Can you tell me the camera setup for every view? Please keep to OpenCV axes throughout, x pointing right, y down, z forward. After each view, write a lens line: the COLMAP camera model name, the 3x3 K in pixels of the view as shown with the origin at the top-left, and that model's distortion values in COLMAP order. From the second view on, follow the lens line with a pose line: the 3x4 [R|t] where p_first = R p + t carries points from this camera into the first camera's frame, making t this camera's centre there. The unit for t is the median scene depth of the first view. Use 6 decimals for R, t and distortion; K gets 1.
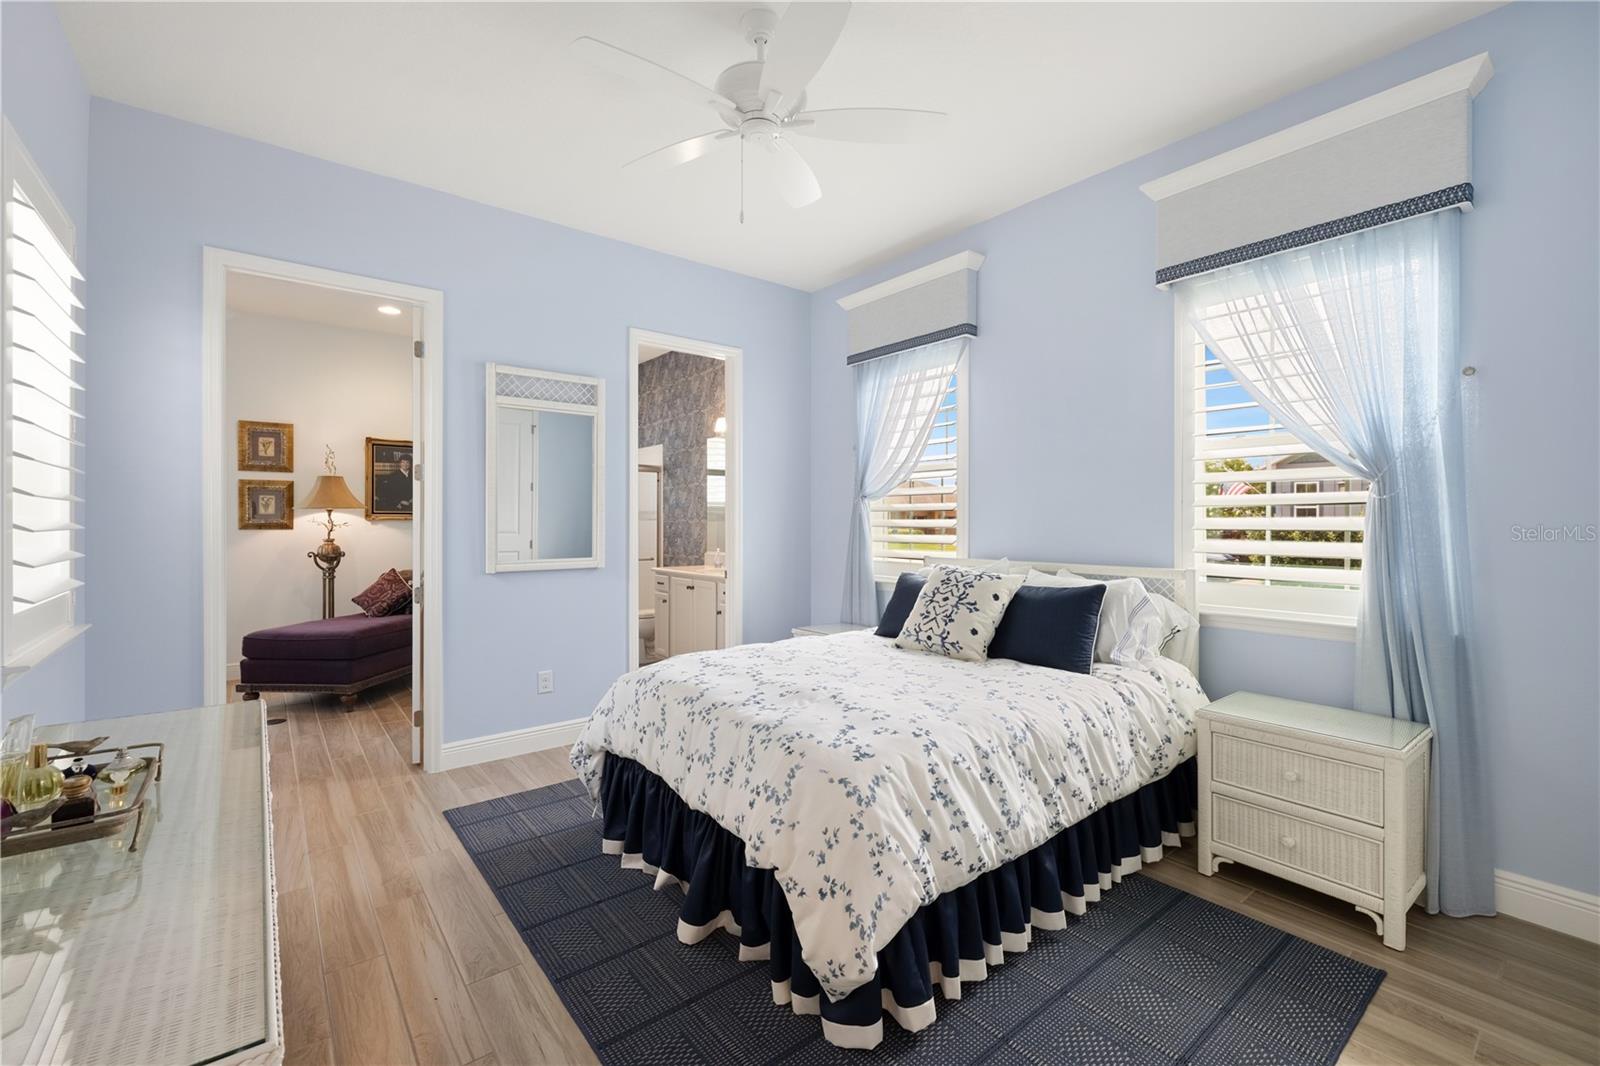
lens RADIAL K [[678.7, 0, 802.9], [0, 678.7, 525.1], [0, 0, 1]] dist [-0.004389, -0.000116]
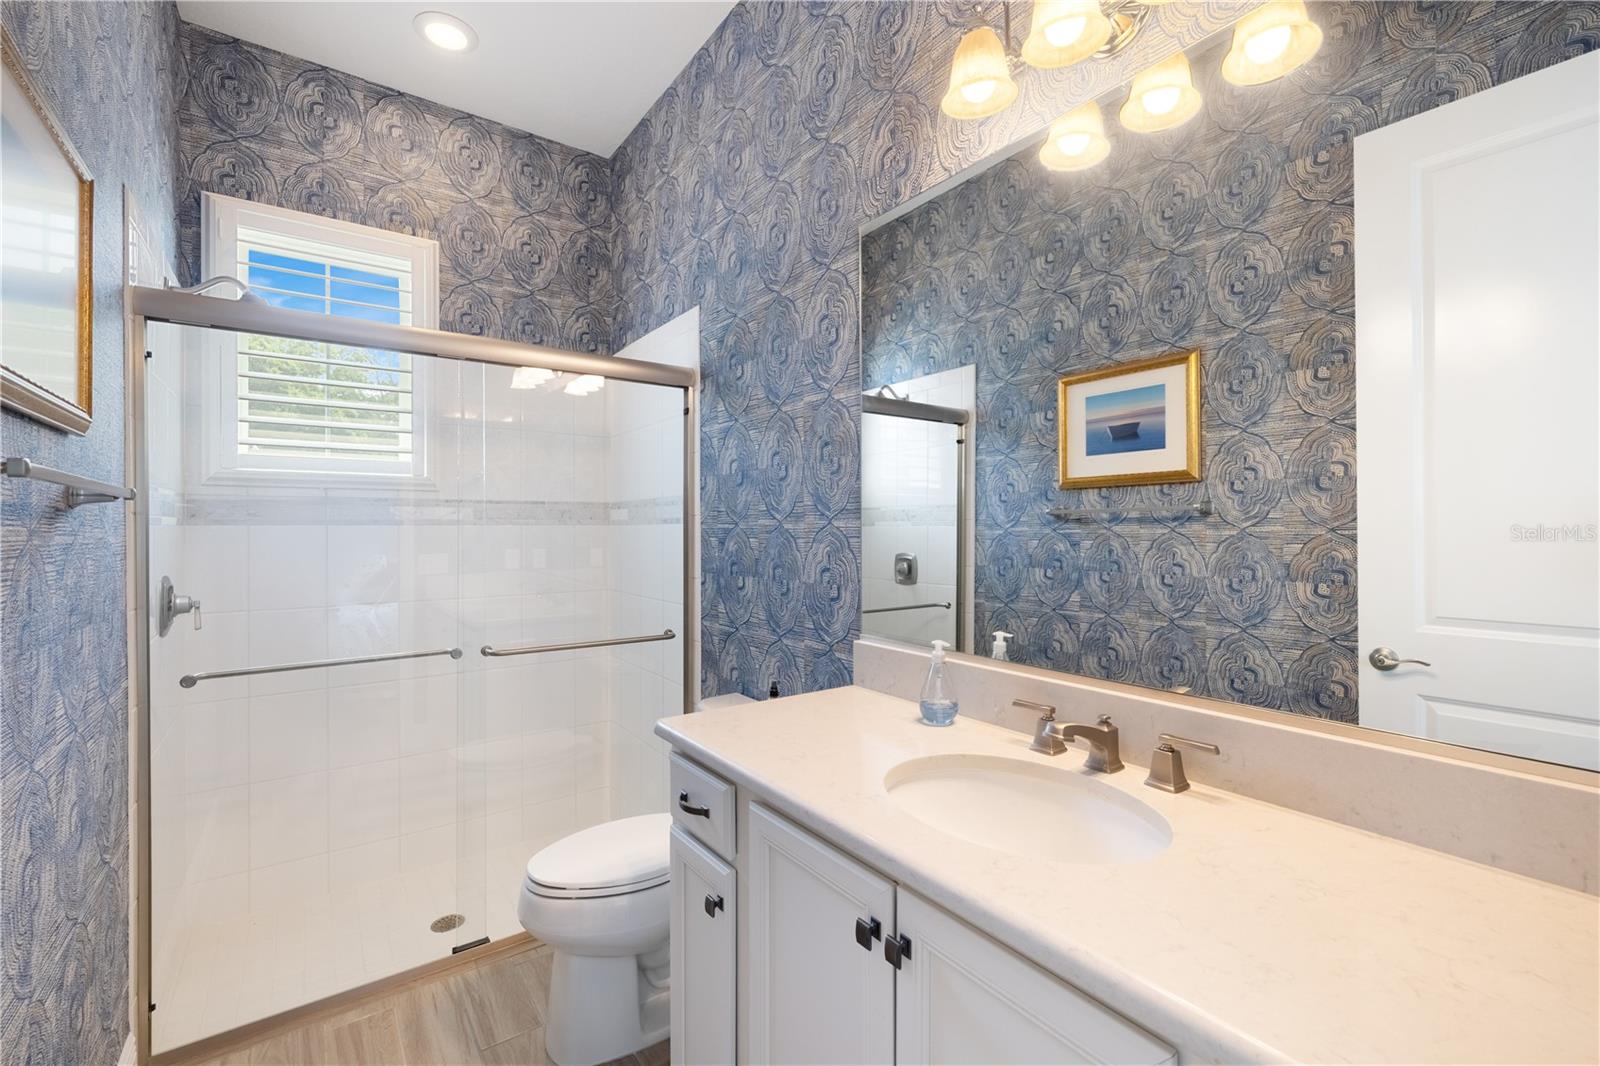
lens RADIAL K [[678.7, 0, 801.2], [0, 678.7, 530.6], [0, 0, 1]] dist [-0.004389, -0.000116]
pose [[0.998920, 0.000257, -0.046468, -0.145477], [-0.000188, 0.999999, 0.001495, -0.003451], [0.046469, -0.001485, 0.998919, 0.688714]]
